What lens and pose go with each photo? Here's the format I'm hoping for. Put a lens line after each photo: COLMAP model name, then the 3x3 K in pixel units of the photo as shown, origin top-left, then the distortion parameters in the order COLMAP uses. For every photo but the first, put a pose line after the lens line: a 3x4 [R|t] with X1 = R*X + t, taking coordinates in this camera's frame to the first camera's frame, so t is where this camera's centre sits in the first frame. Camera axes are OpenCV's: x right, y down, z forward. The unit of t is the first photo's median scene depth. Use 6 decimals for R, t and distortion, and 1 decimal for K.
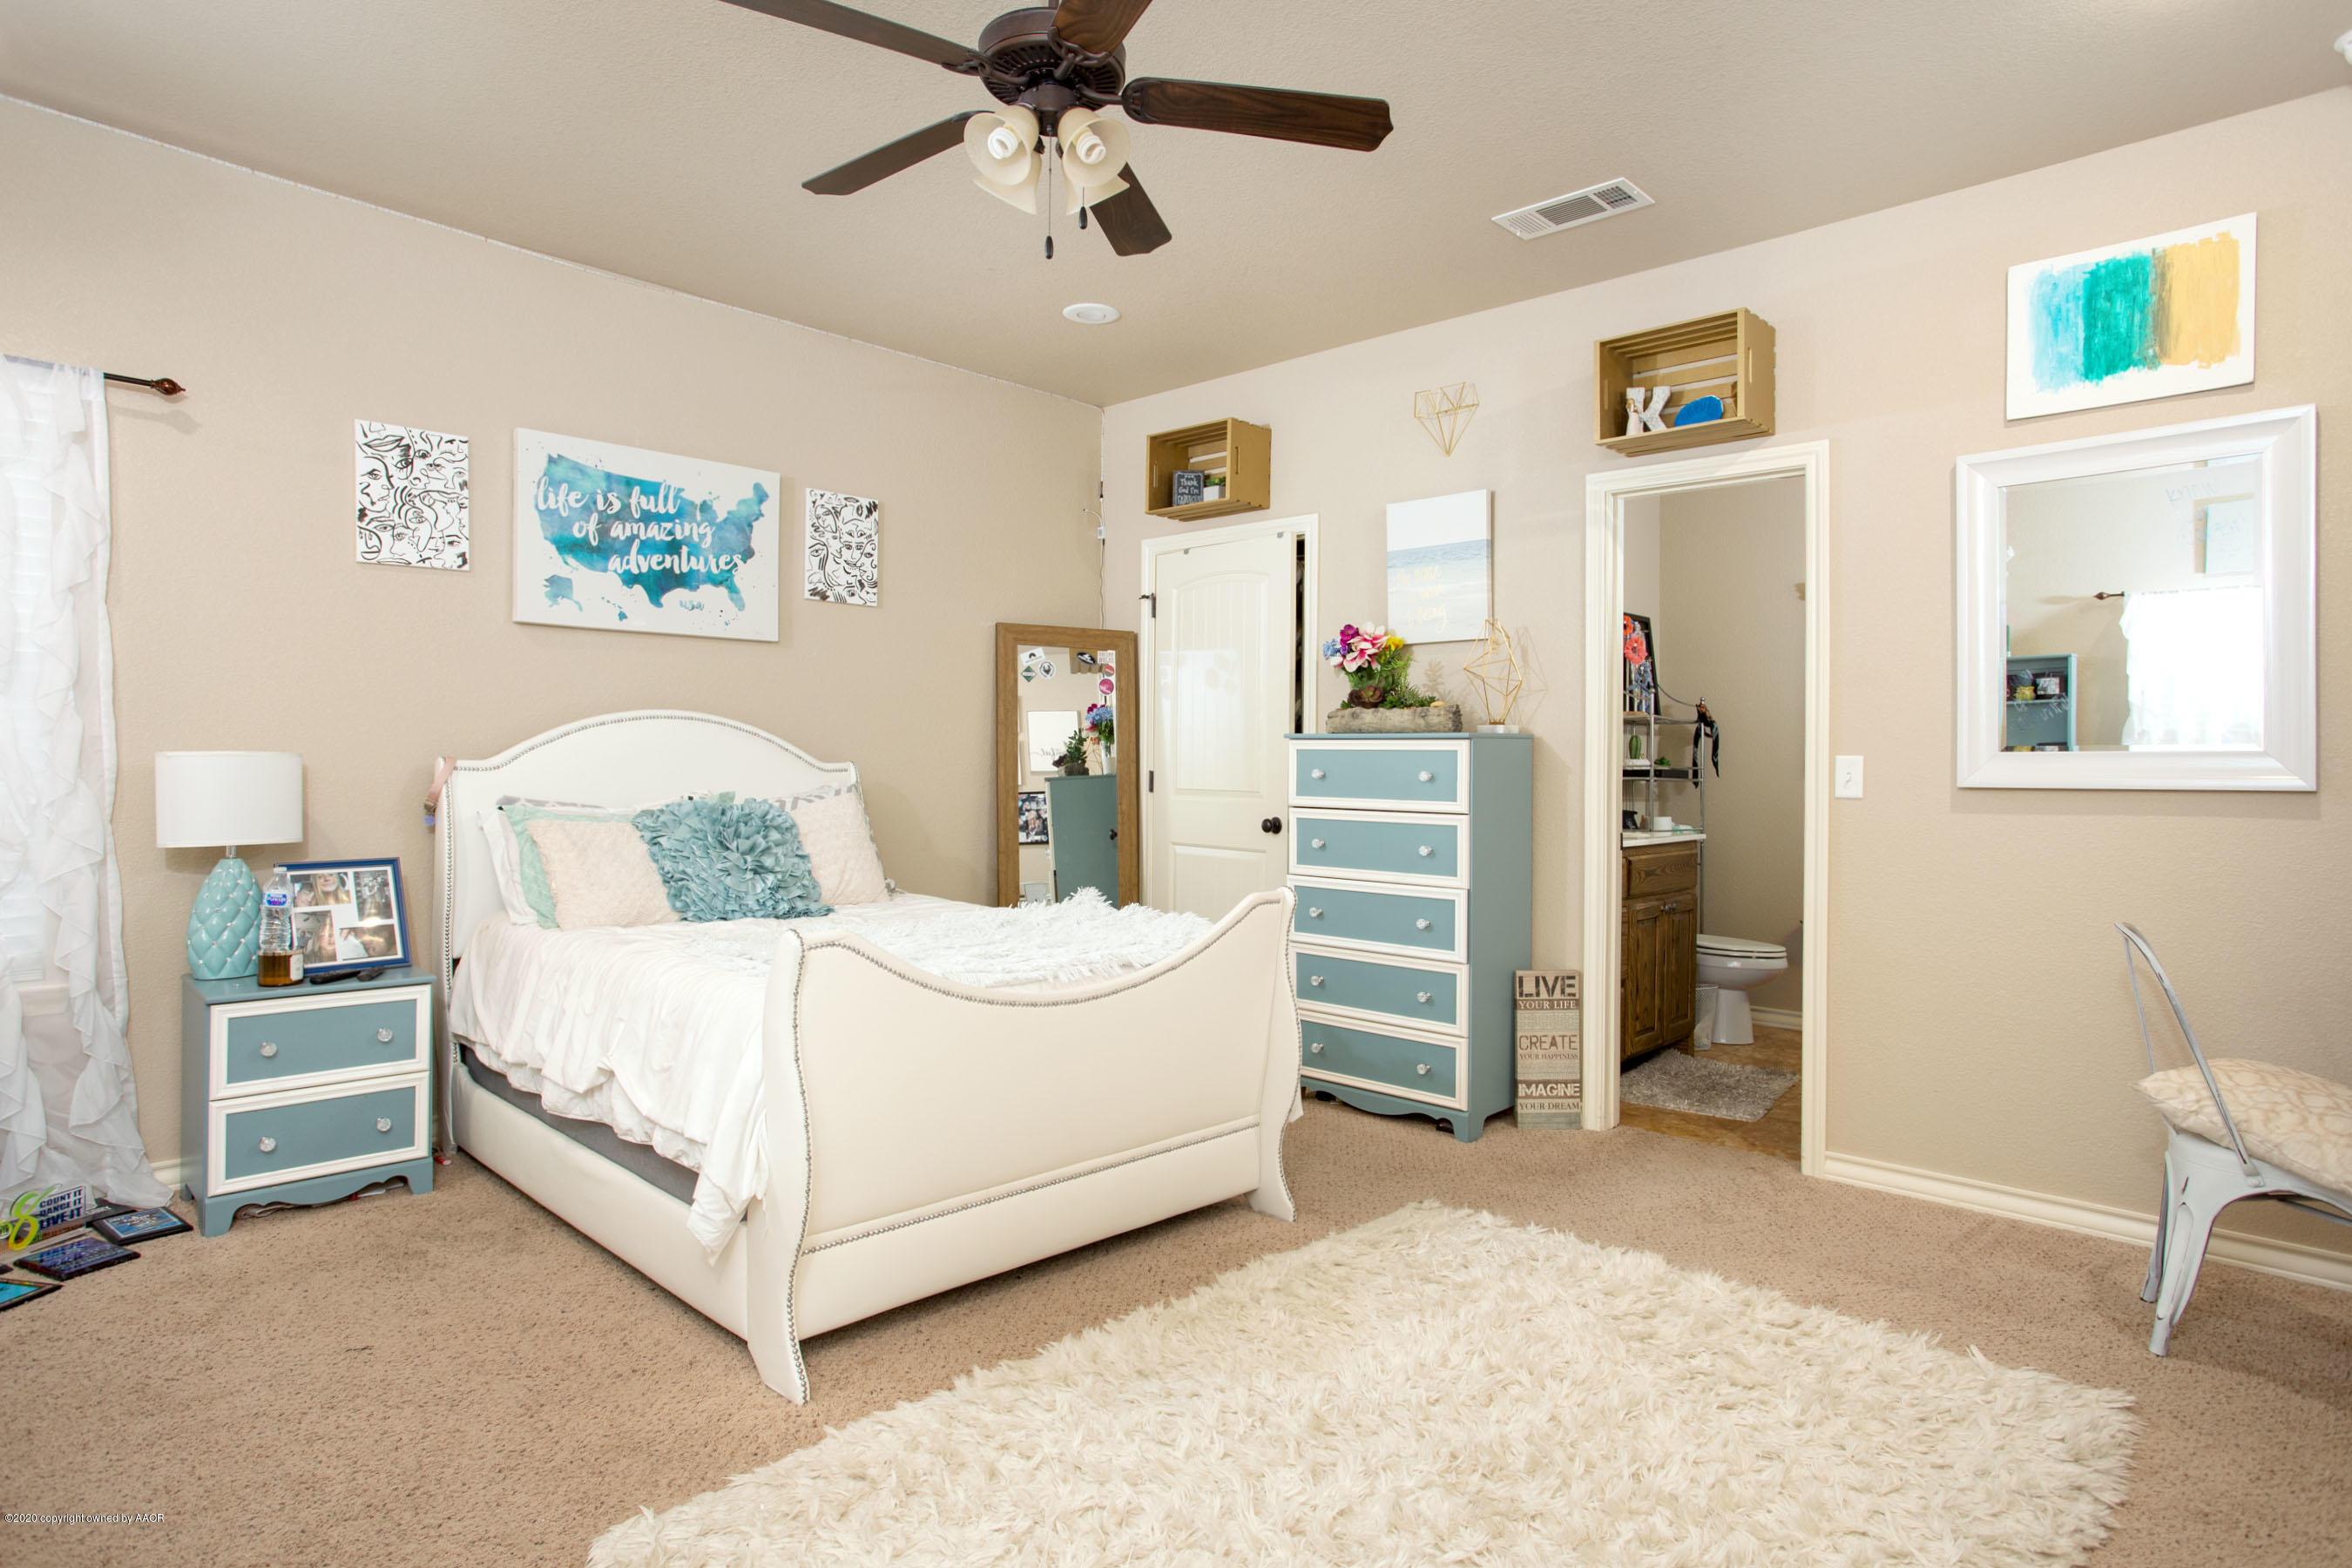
lens RADIAL K [[1335.4, 0, 1176.6], [0, 1335.4, 771.8], [0, 0, 1]] dist [0.001301, 0.004729]
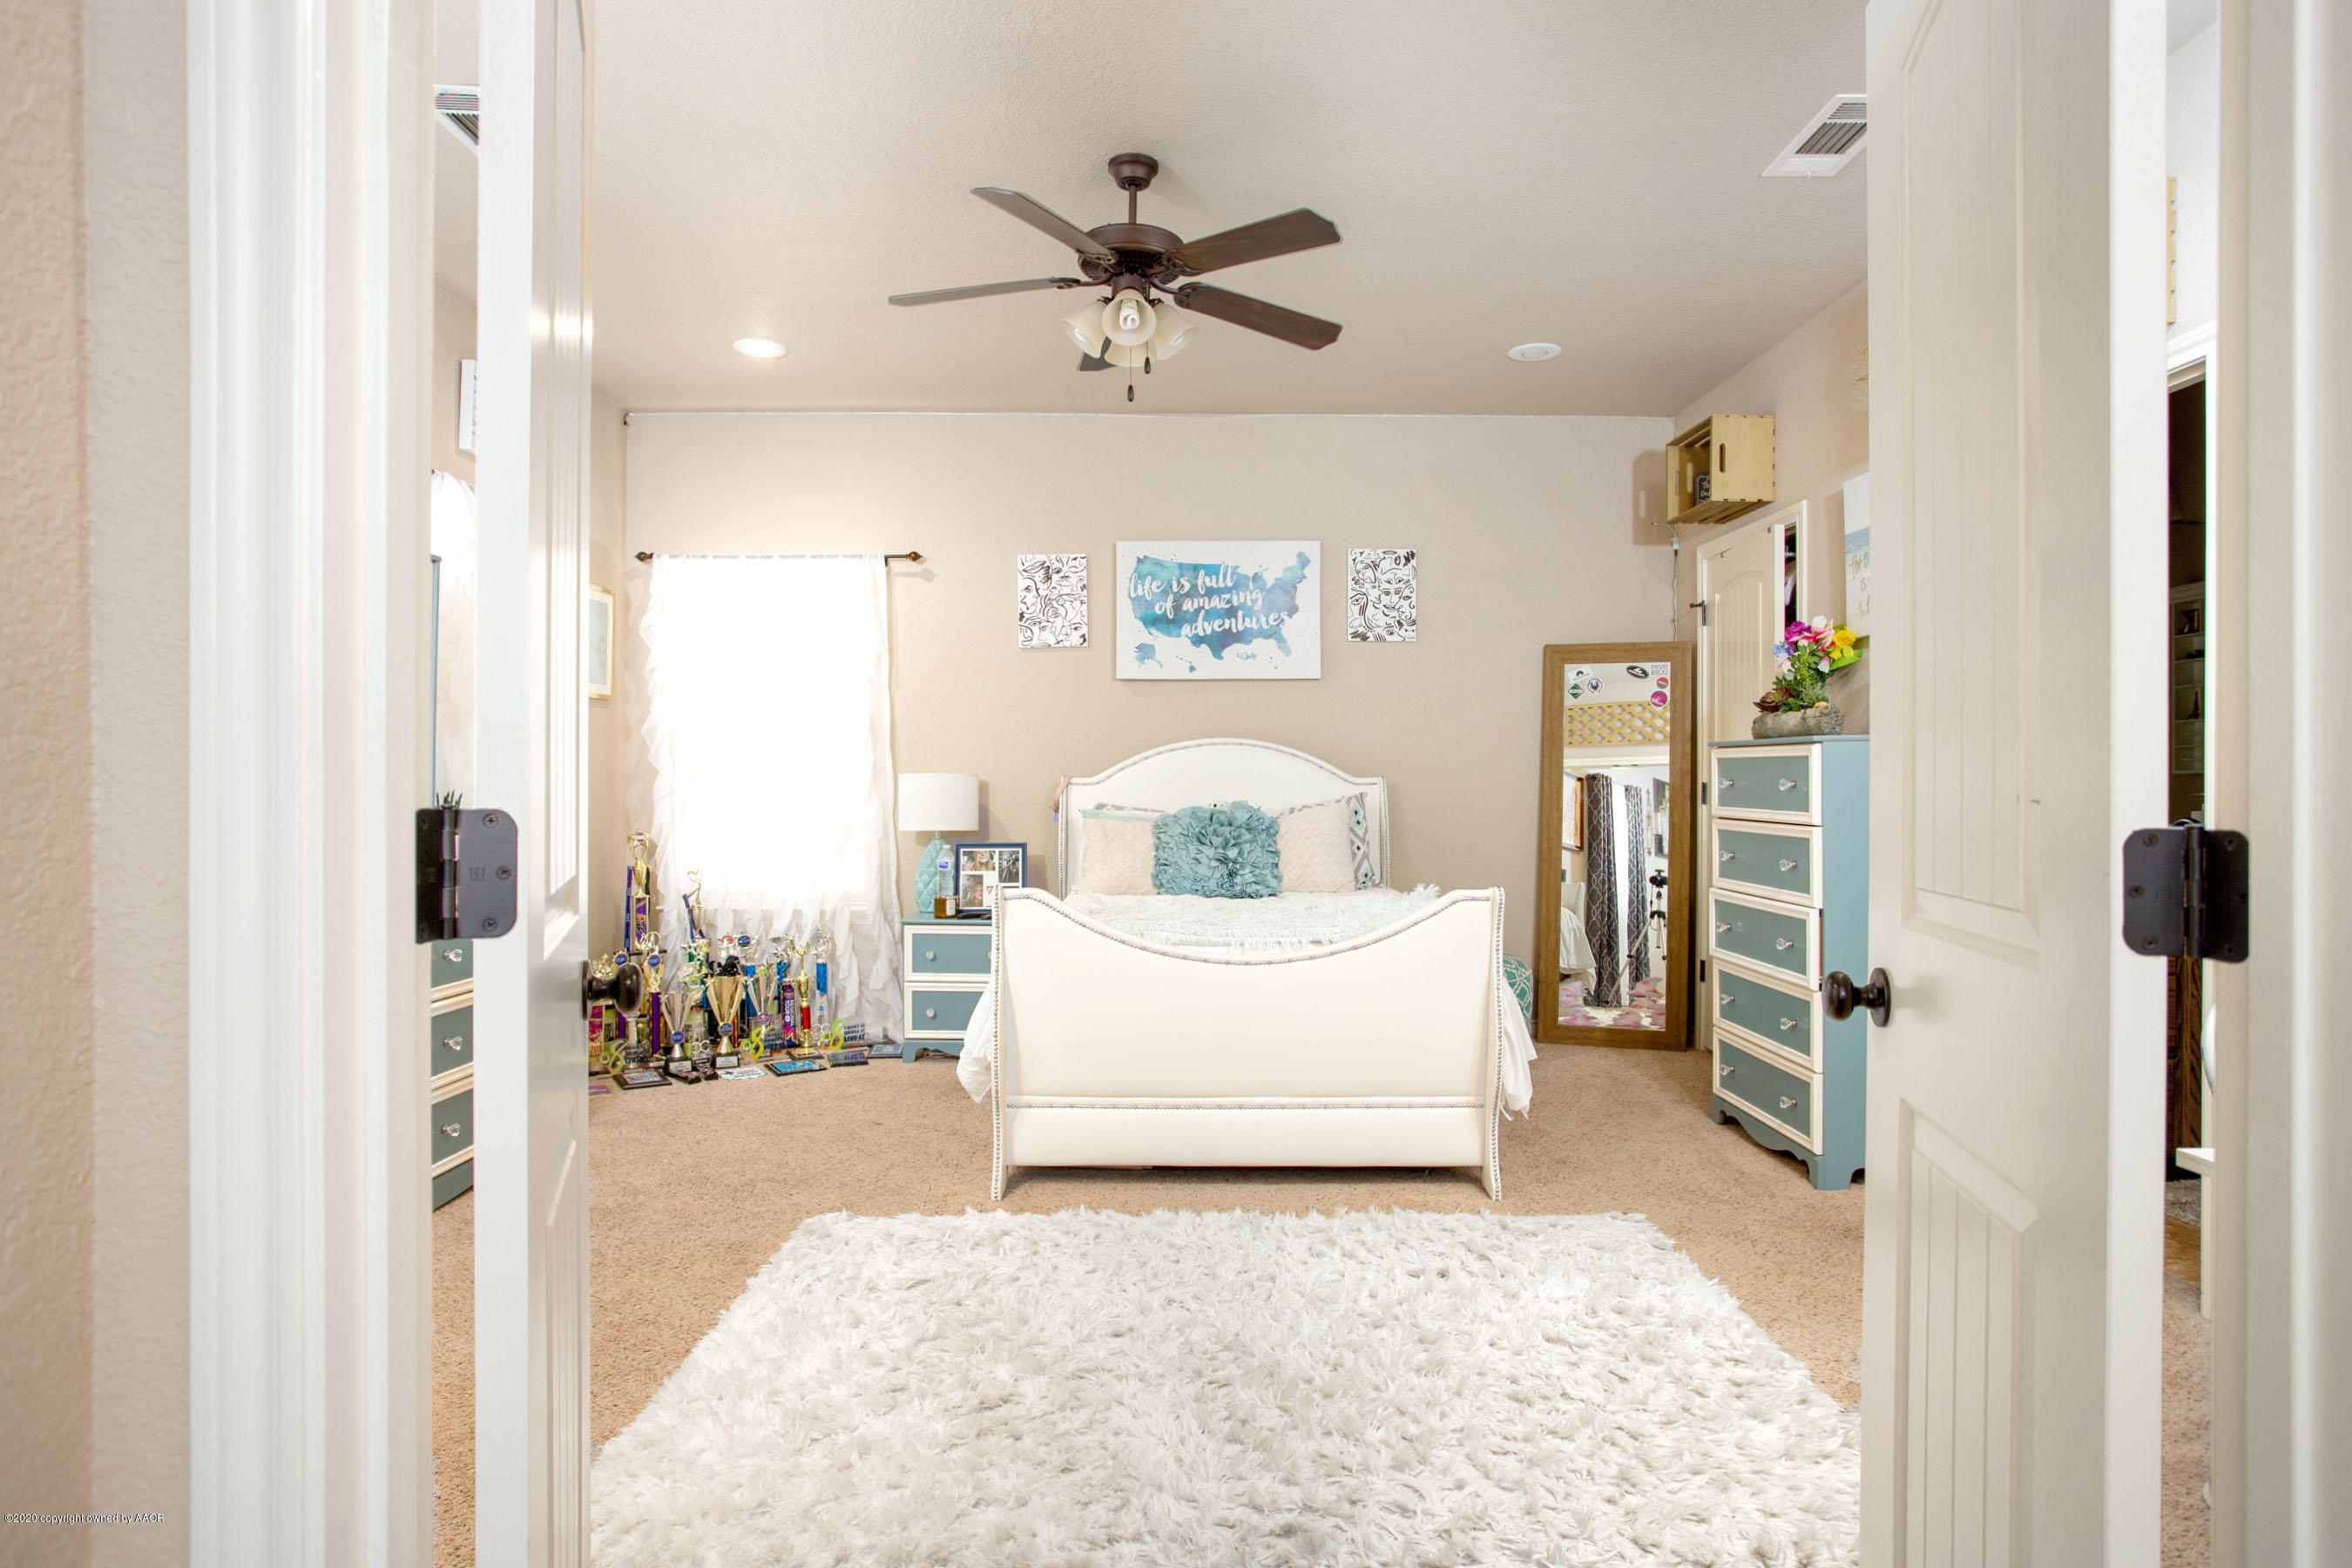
lens RADIAL K [[1335.4, 0, 1176.2], [0, 1335.4, 785.0], [0, 0, 1]] dist [0.001301, 0.004729]
pose [[0.702909, -0.007272, -0.711242, 0.520196], [0.002612, 0.999967, -0.007643, 0.009798], [0.711275, 0.003514, 0.702905, 0.050864]]
